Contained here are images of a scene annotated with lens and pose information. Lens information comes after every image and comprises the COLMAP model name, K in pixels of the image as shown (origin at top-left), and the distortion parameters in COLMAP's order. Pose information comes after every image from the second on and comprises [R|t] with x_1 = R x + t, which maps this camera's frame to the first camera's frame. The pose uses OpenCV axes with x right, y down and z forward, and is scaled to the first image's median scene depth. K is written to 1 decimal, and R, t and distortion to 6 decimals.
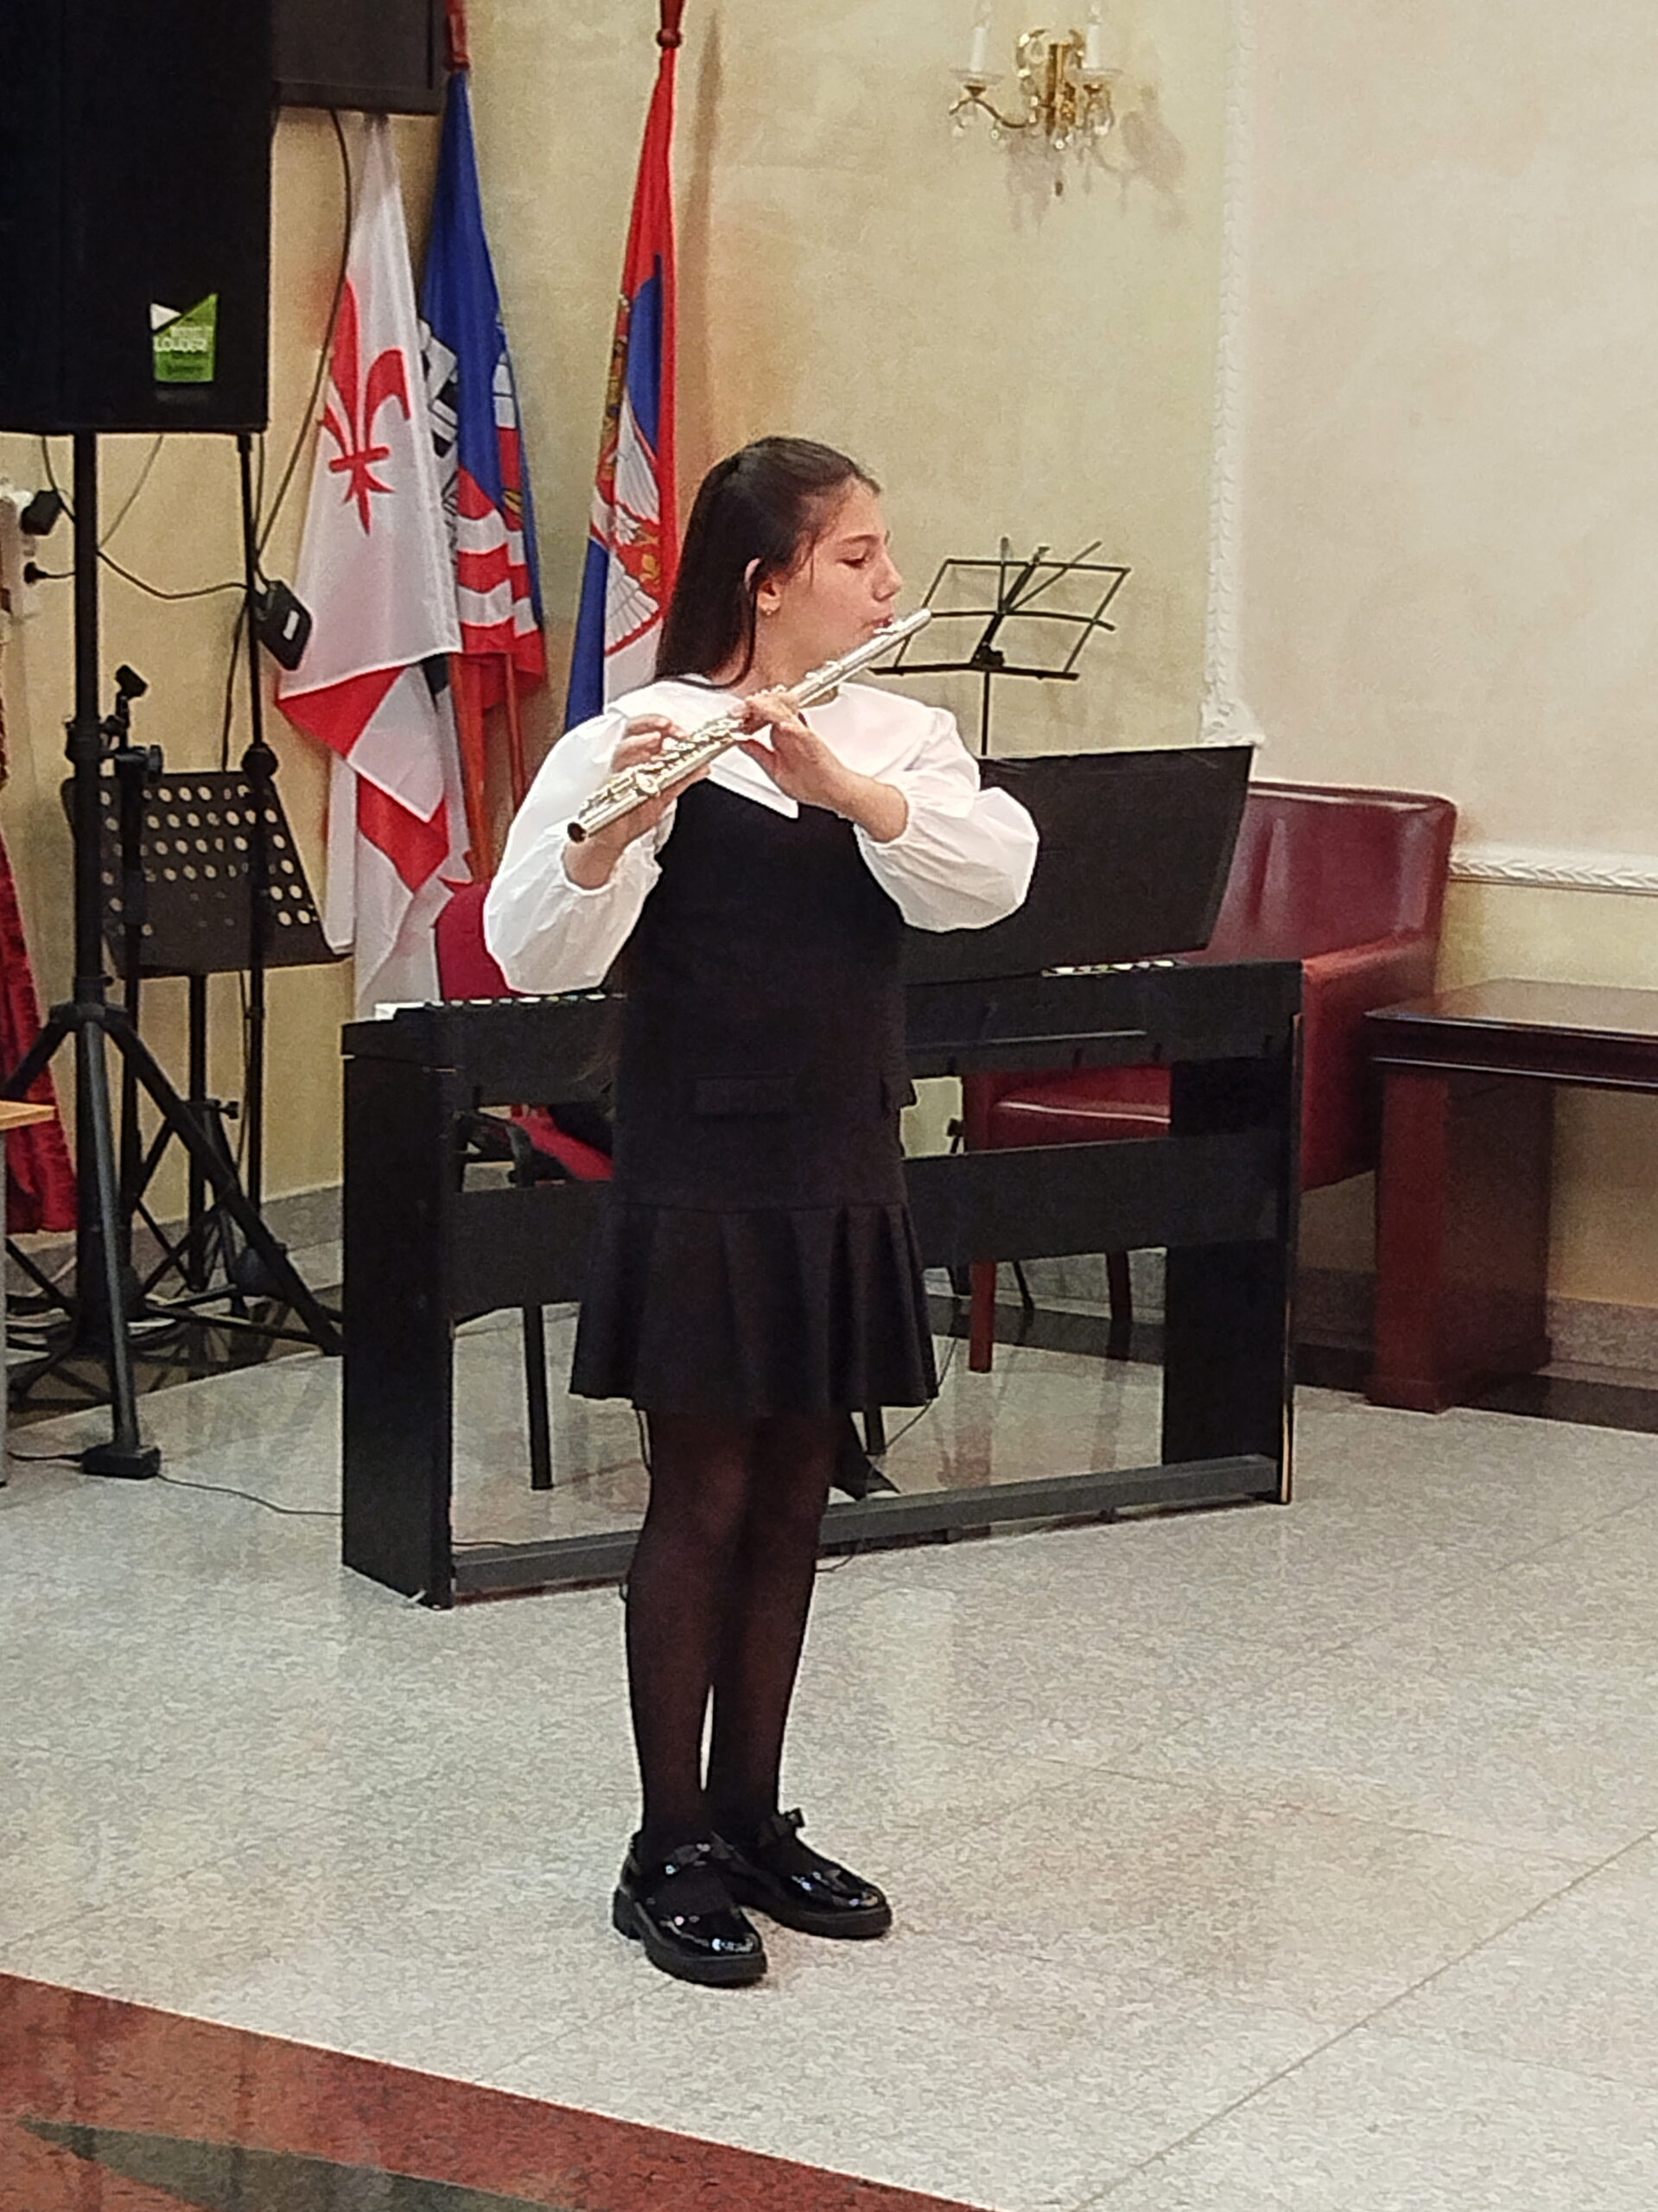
lens RADIAL K [[4951.7, 0, 841.5], [0, 4951.7, 1105.1], [0, 0, 1]] dist [0.231955, -1.182898]
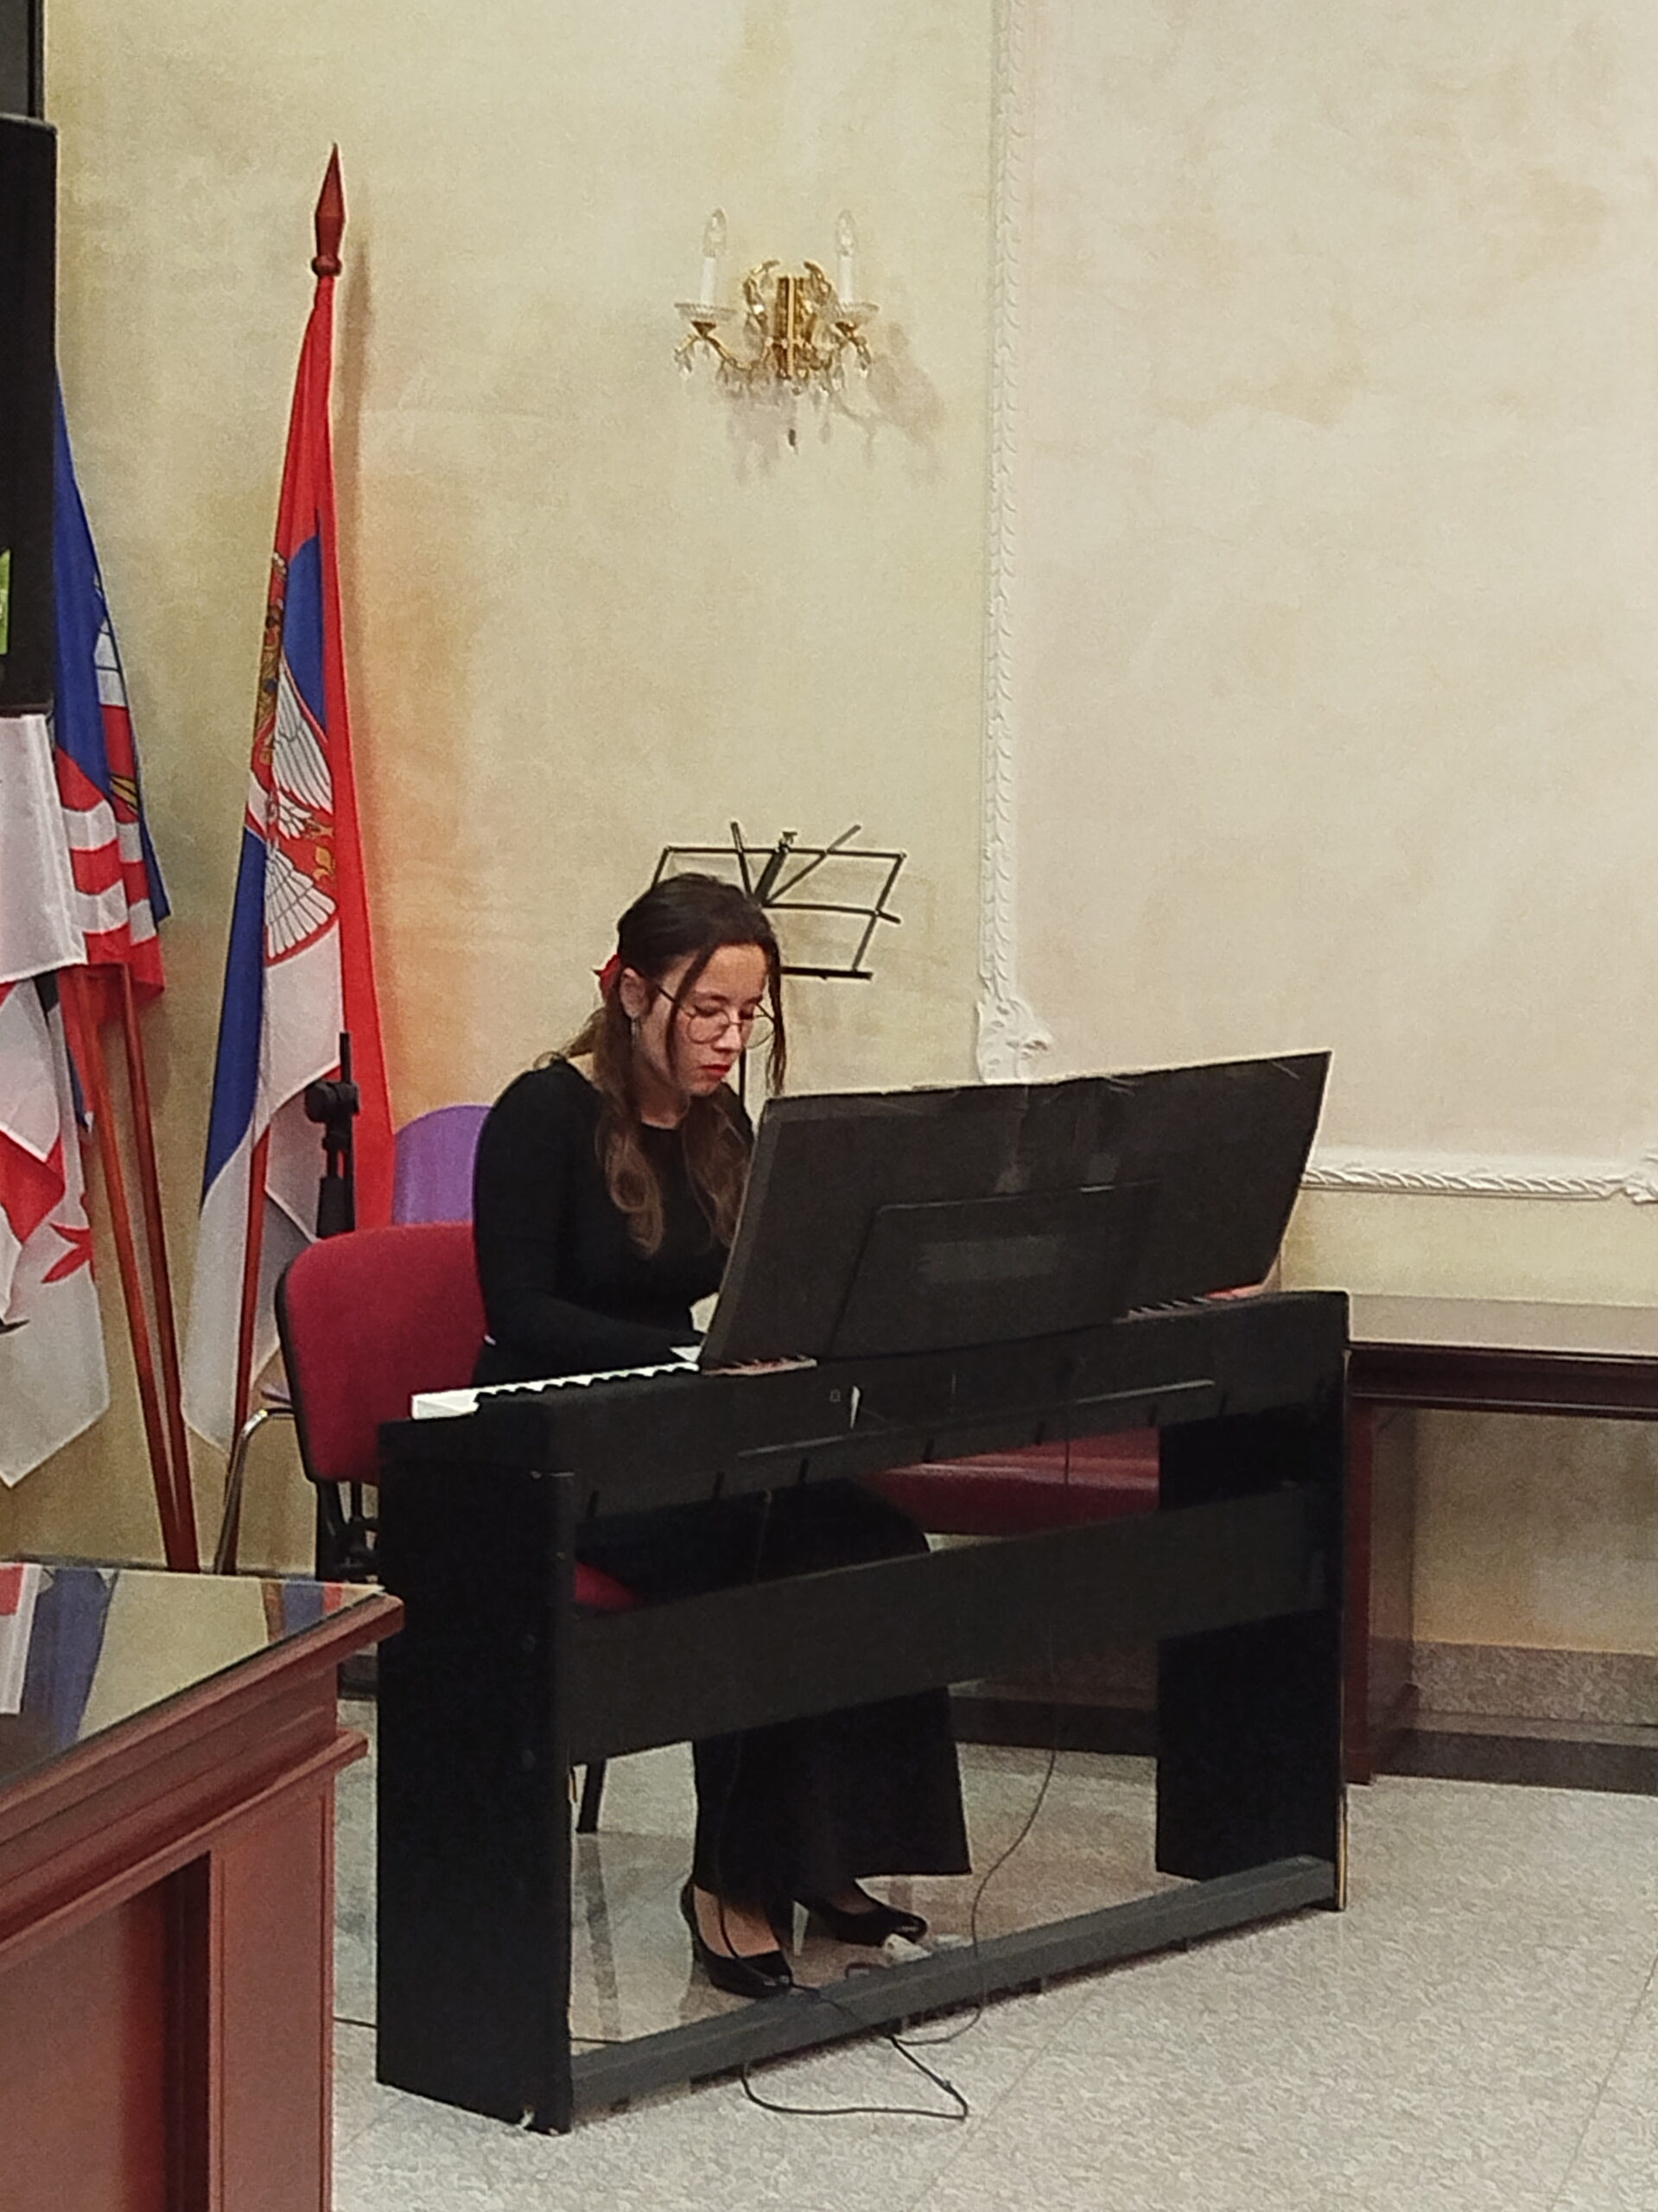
lens RADIAL K [[4951.7, 0, 841.5], [0, 4951.7, 1105.1], [0, 0, 1]] dist [0.231955, -1.182898]
pose [[0.961889, -0.032859, 0.271457, -0.196832], [0.047403, 0.997760, -0.047195, -0.020869], [-0.269298, 0.058264, 0.961293, 0.143441]]
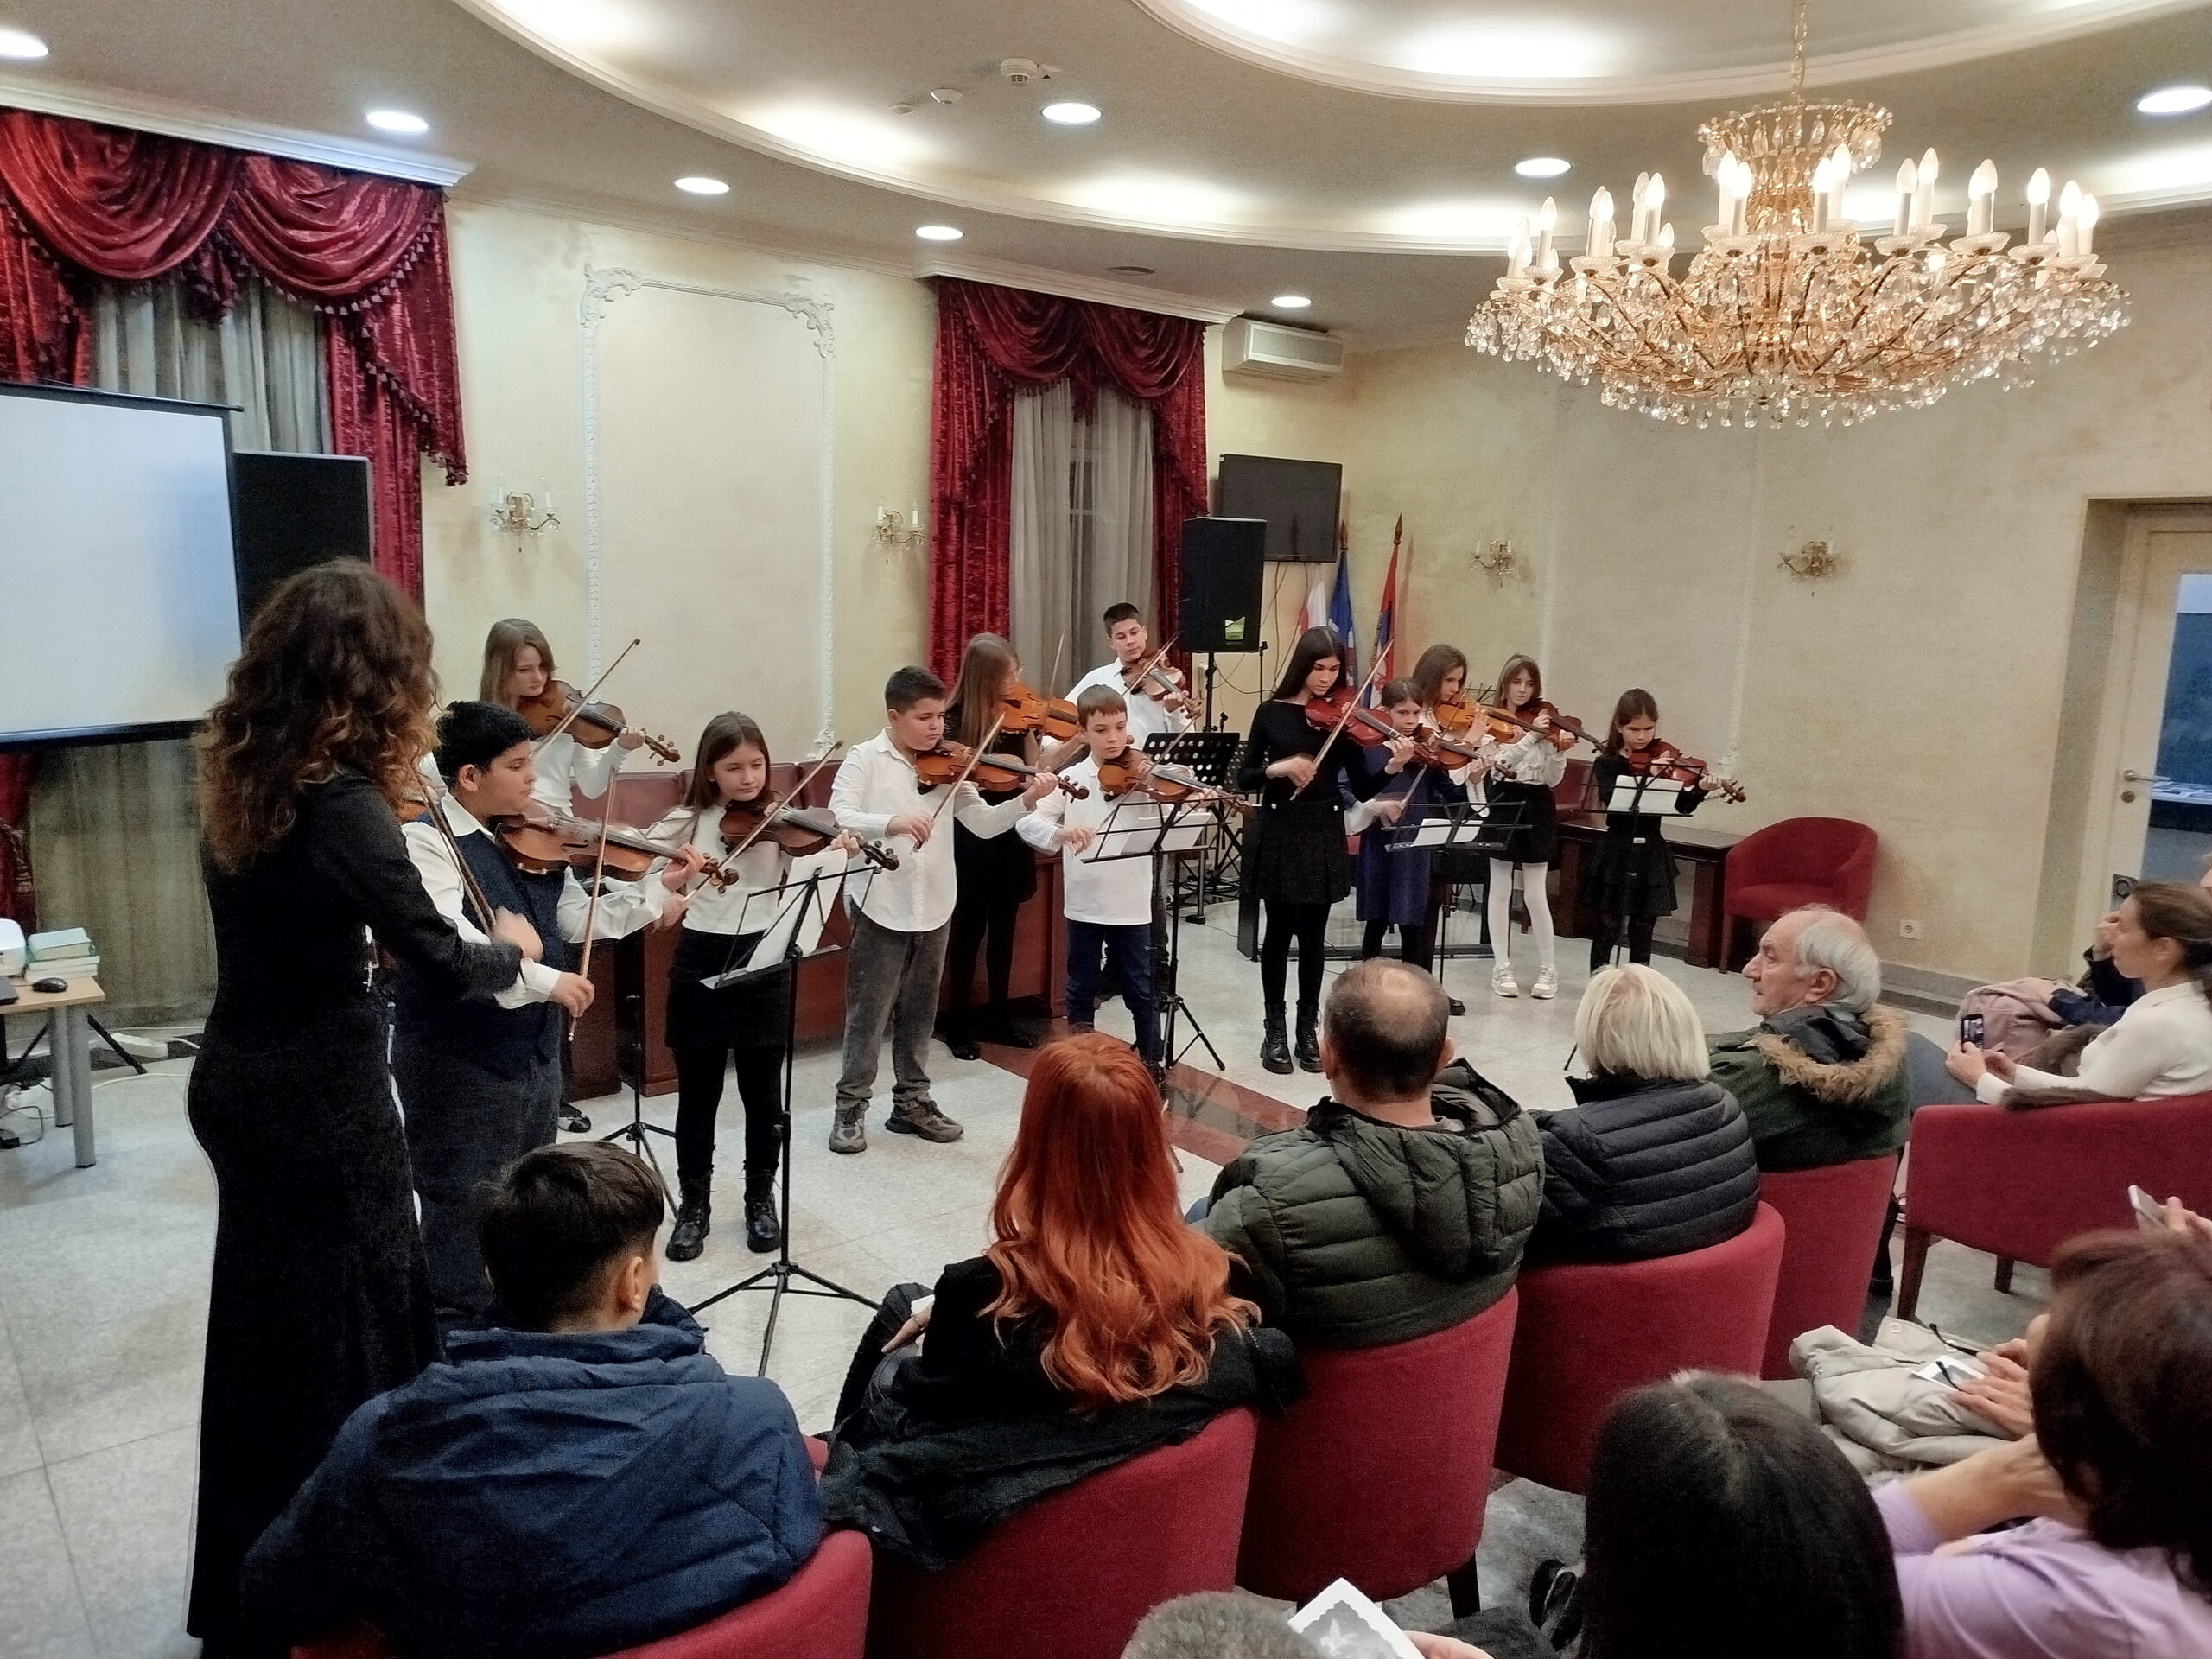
lens RADIAL K [[1576.6, 0, 1106.0], [0, 1576.6, 829.5], [0, 0, 1]] dist [0.072934, -0.131194]
pose [[0.943388, 0.061279, -0.325982, 0.157614], [-0.061820, 0.998049, 0.008710, -0.003744], [0.325879, 0.011935, 0.945336, -0.152315]]
